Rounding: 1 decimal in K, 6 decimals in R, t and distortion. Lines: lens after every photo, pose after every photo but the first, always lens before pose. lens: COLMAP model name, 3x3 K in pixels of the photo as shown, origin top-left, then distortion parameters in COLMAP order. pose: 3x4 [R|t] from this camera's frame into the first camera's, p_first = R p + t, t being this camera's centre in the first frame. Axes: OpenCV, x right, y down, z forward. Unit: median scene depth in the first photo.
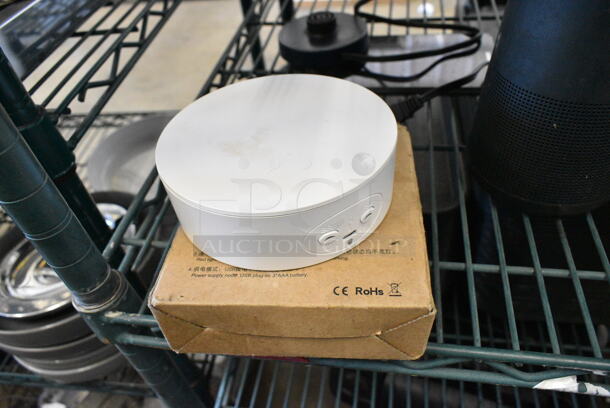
lens RADIAL K [[483.0, 0, 302.7], [0, 483.0, 215.5], [0, 0, 1]] dist [-0.001273, -0.007359]
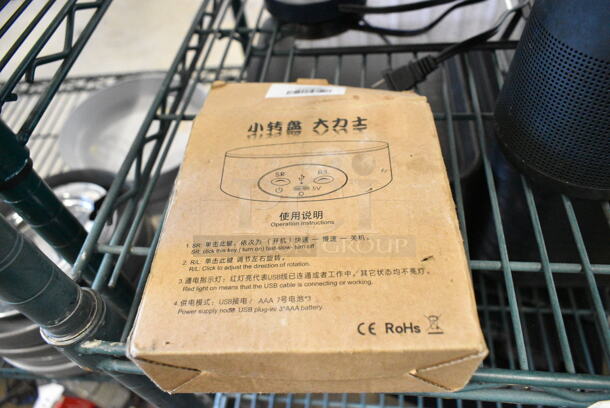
lens RADIAL K [[465.4, 0, 305.0], [0, 465.4, 204.0], [0, 0, 1]] dist [-0.010193, 0.002774]
pose [[0.998126, -0.055060, 0.026691, -0.025881], [0.051858, 0.992731, 0.108610, -0.110984], [-0.032477, -0.107022, 0.993726, 0.209924]]
